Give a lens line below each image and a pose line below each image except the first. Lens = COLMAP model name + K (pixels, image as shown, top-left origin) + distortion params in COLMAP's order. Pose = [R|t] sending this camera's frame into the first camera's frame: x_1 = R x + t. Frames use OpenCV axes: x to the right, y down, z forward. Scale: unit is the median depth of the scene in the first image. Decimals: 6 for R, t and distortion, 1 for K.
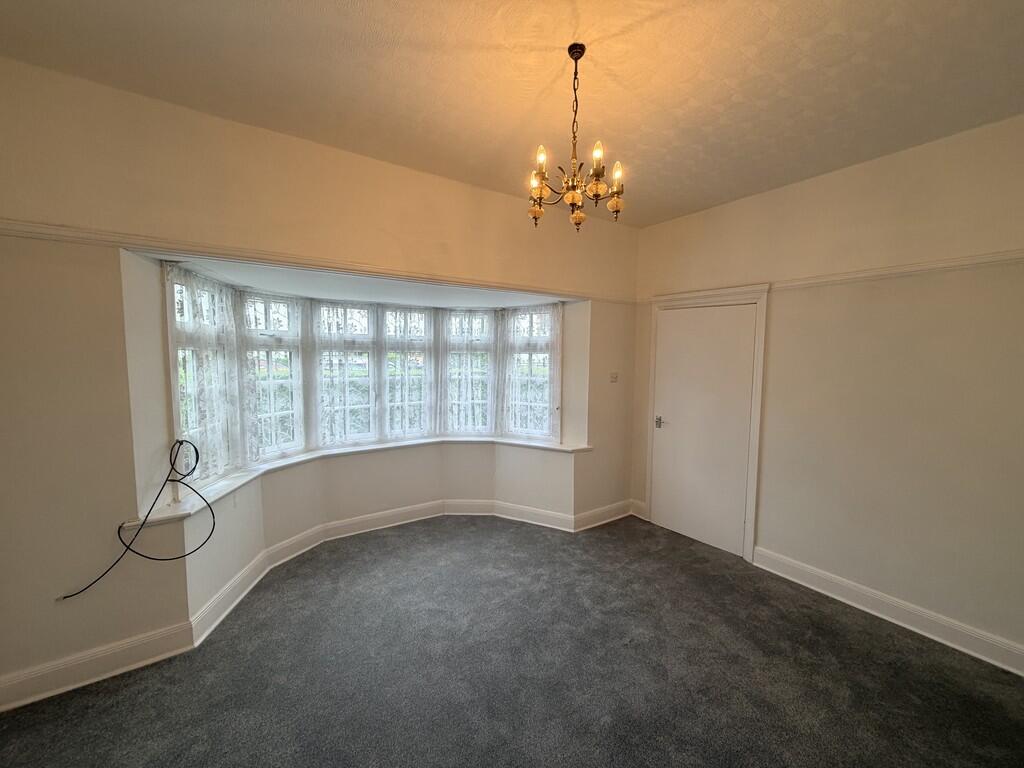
lens RADIAL K [[408.8, 0, 509.7], [0, 408.8, 384.0], [0, 0, 1]] dist [0.000091, -0.000140]
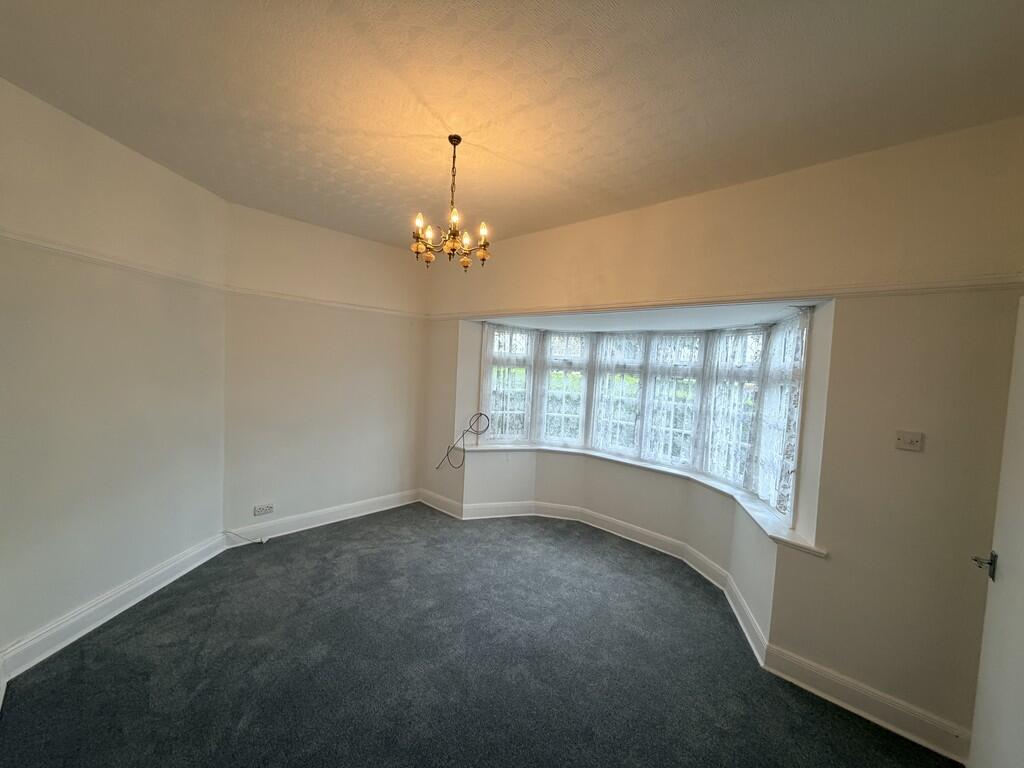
lens RADIAL K [[408.8, 0, 509.7], [0, 408.8, 384.0], [0, 0, 1]] dist [0.000091, -0.000140]
pose [[0.214687, 0.048605, -0.975473, 0.753112], [-0.129205, 0.991396, 0.020962, -0.038514], [0.968099, 0.121536, 0.219120, 0.482532]]
